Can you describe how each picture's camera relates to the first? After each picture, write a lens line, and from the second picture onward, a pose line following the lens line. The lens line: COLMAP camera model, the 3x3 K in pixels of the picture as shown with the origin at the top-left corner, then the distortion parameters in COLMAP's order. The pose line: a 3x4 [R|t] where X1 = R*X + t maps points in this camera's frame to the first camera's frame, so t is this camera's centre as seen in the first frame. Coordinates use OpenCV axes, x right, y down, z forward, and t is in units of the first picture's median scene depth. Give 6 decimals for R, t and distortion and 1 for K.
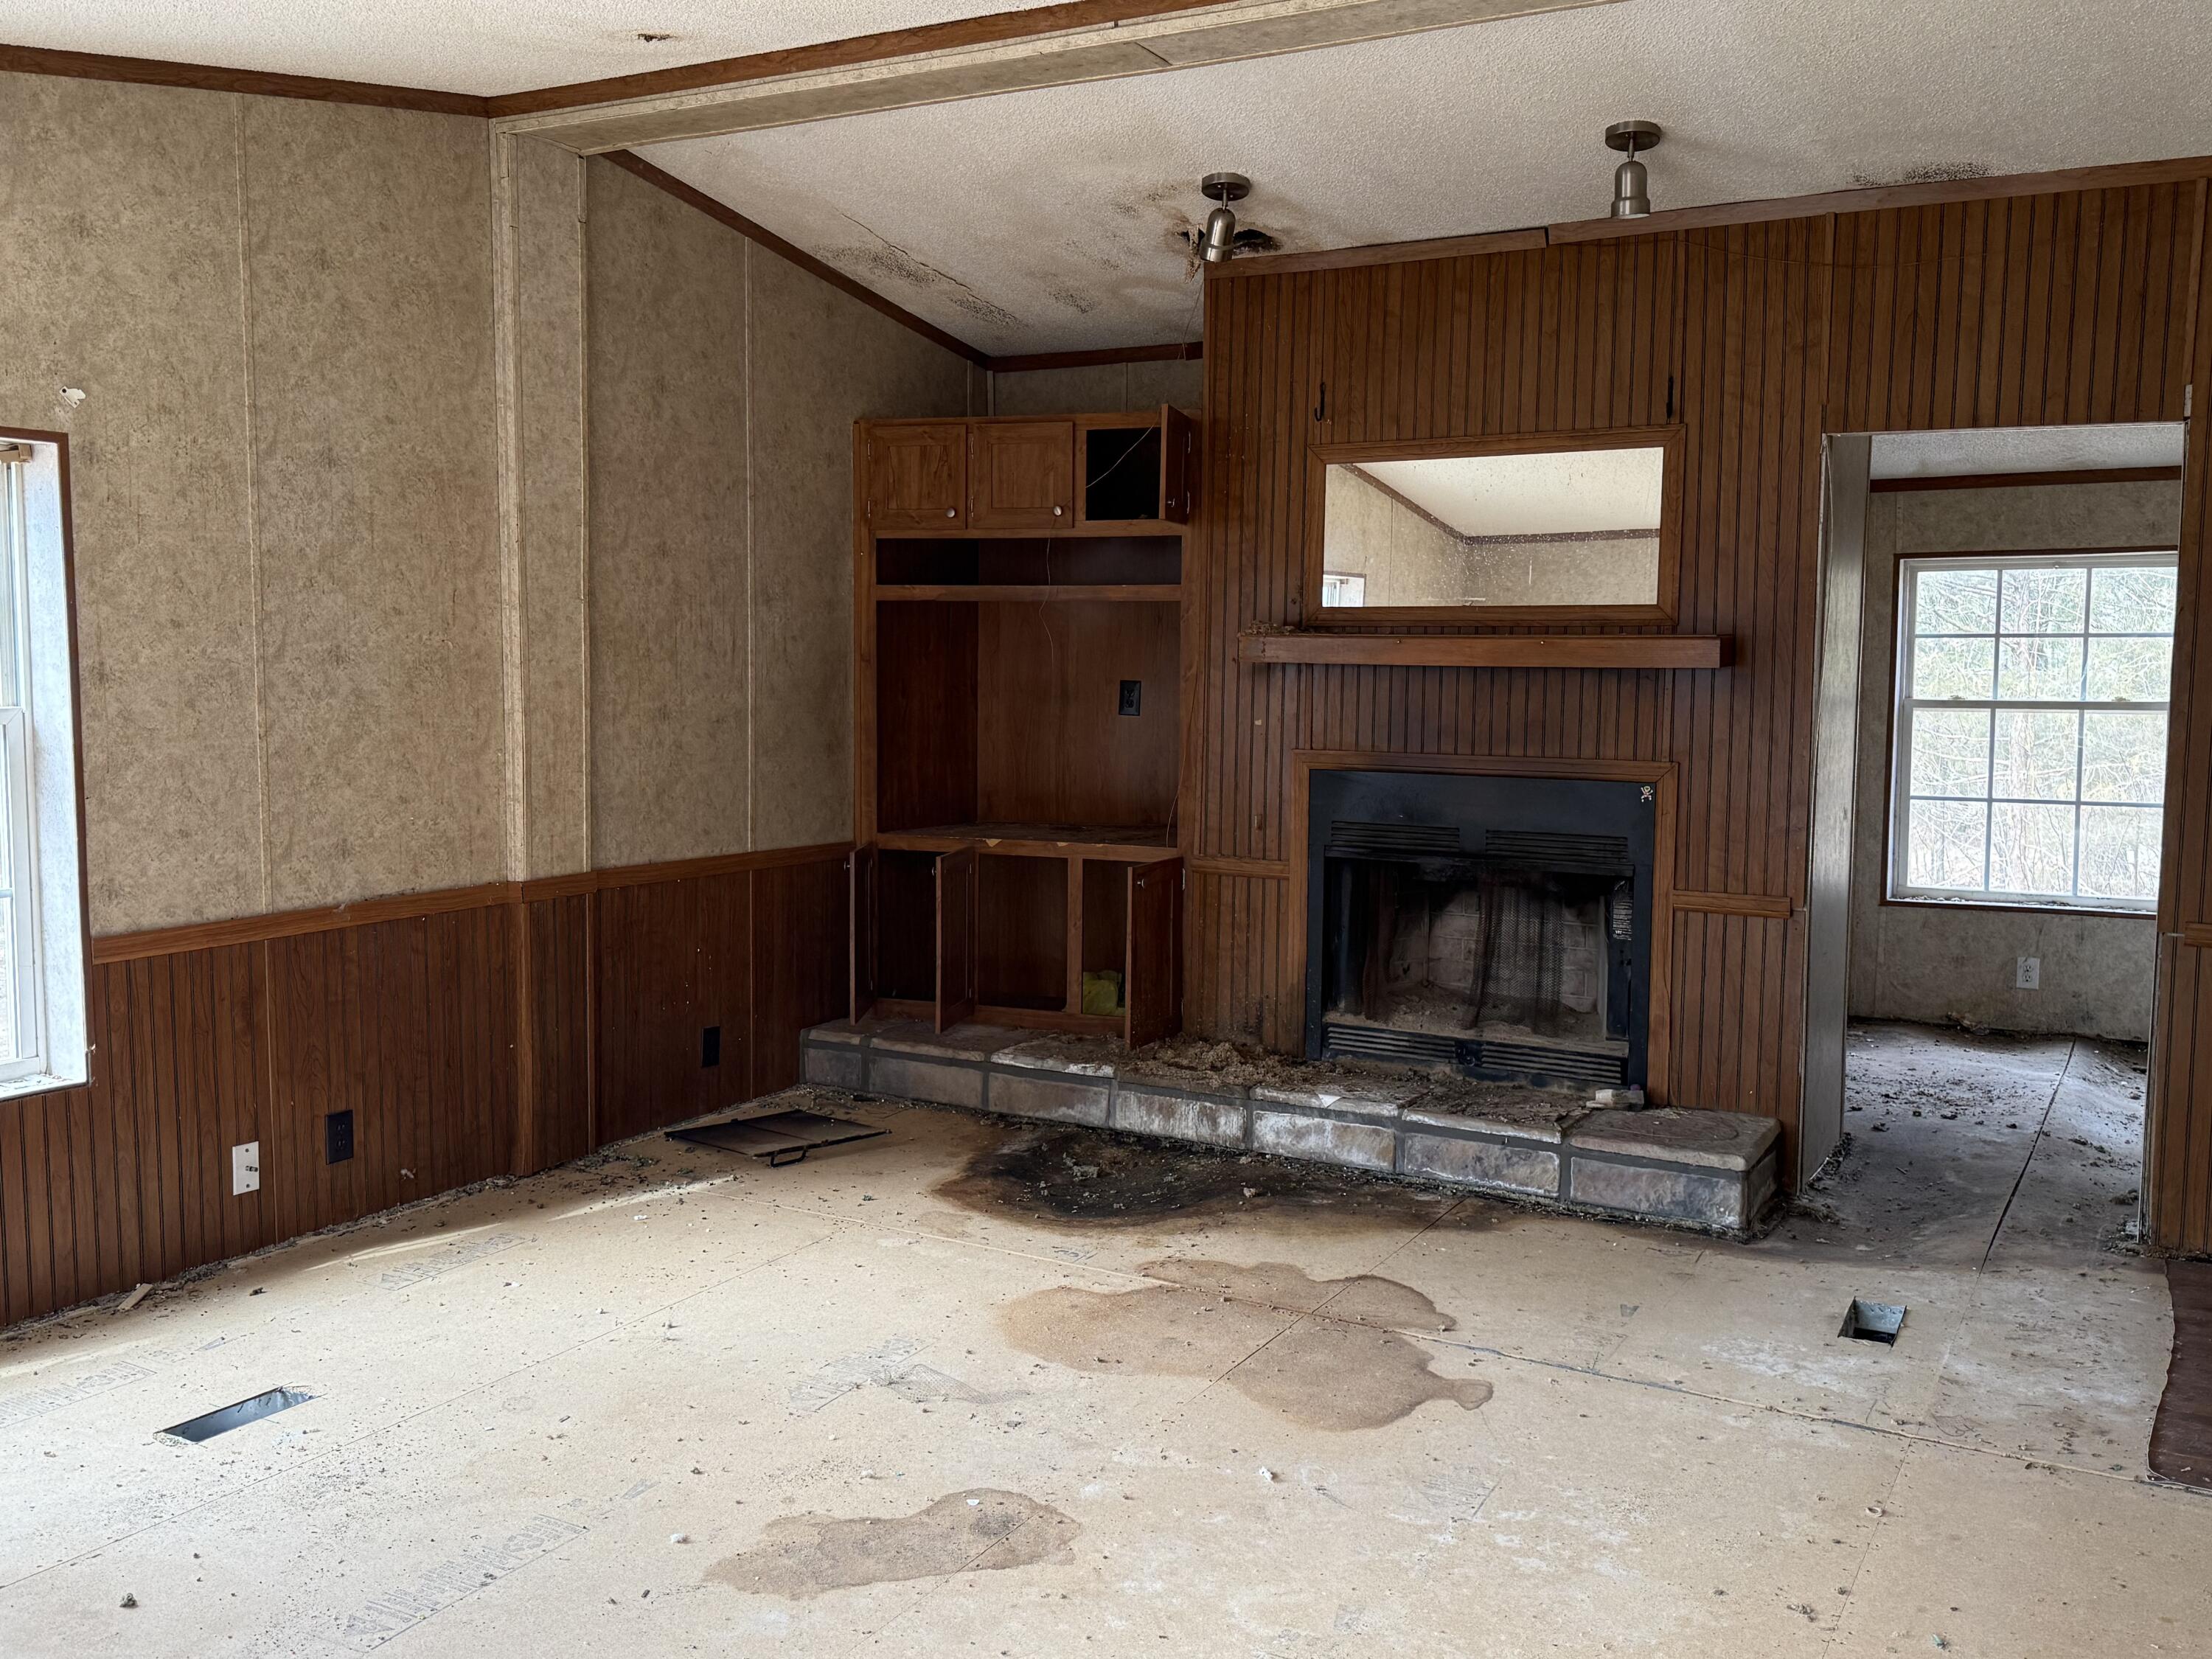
lens RADIAL K [[1900.9, 0, 1099.6], [0, 1900.9, 831.8], [0, 0, 1]] dist [0.165540, -0.333149]
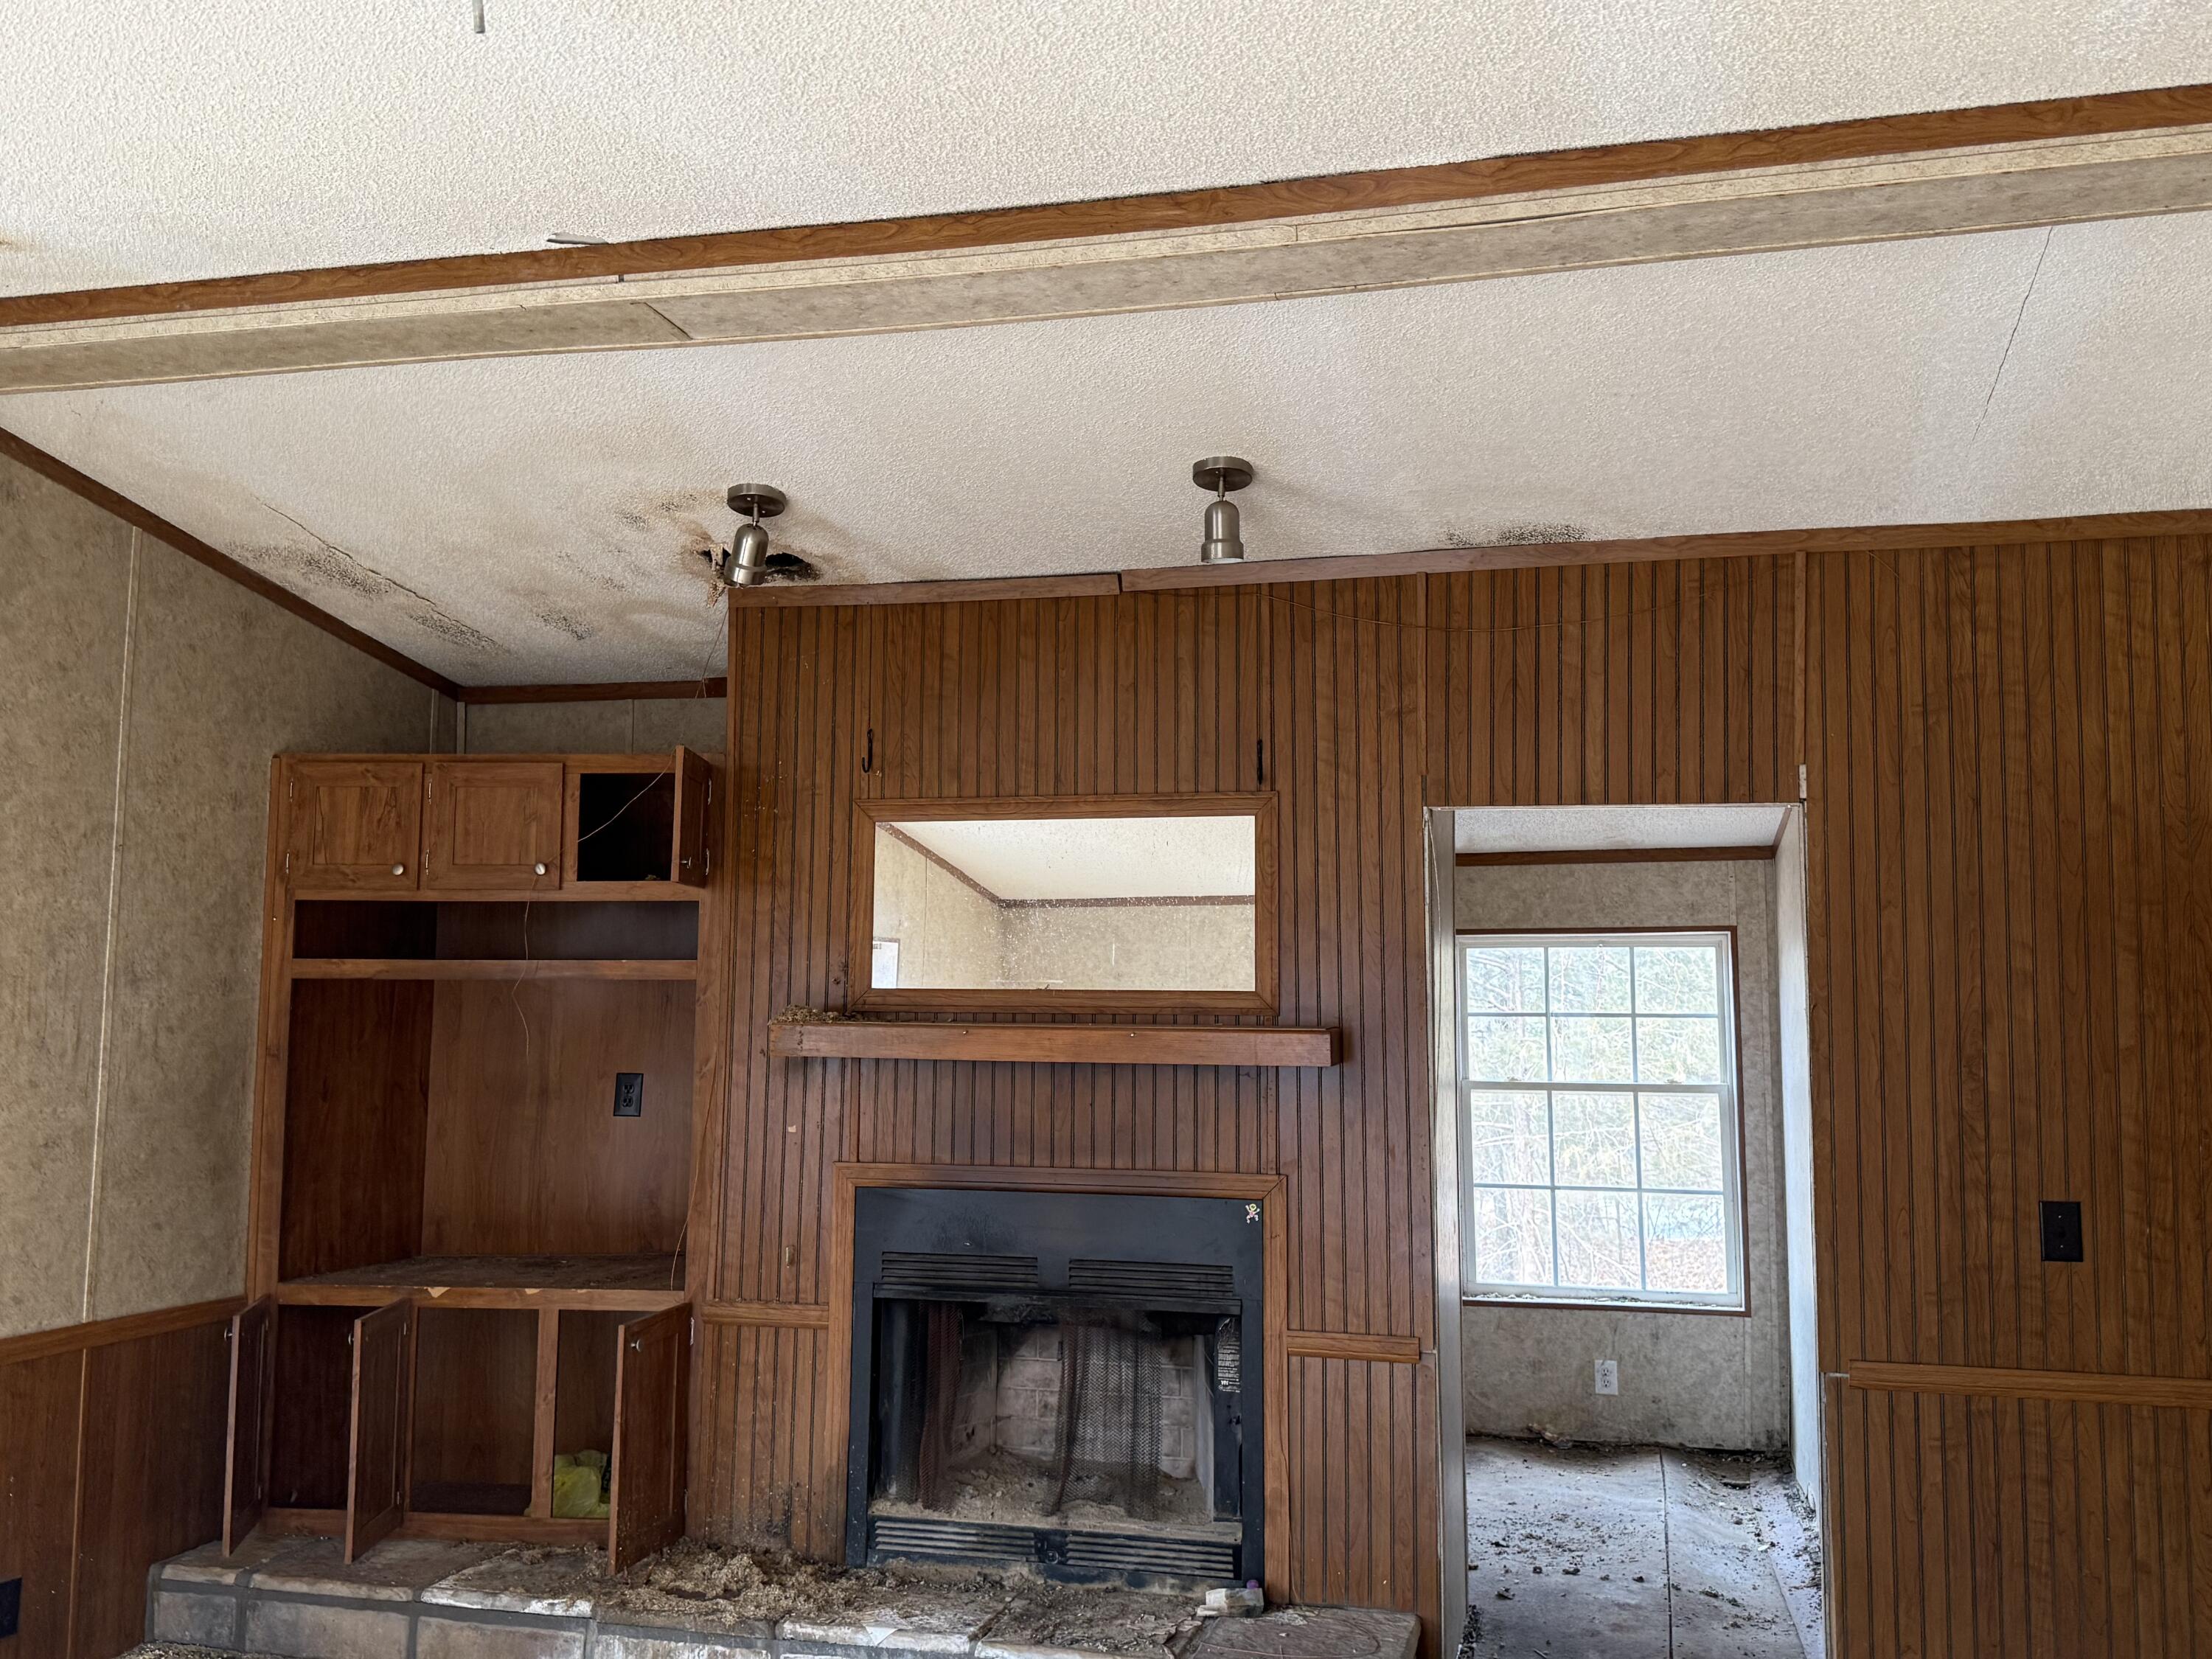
lens RADIAL K [[1900.9, 0, 1099.6], [0, 1900.9, 831.8], [0, 0, 1]] dist [0.165540, -0.333149]
pose [[0.968046, 0.022287, 0.249781, 0.003548], [0.023593, 0.983531, -0.179192, -0.033383], [-0.249661, 0.179359, 0.951577, 0.169127]]
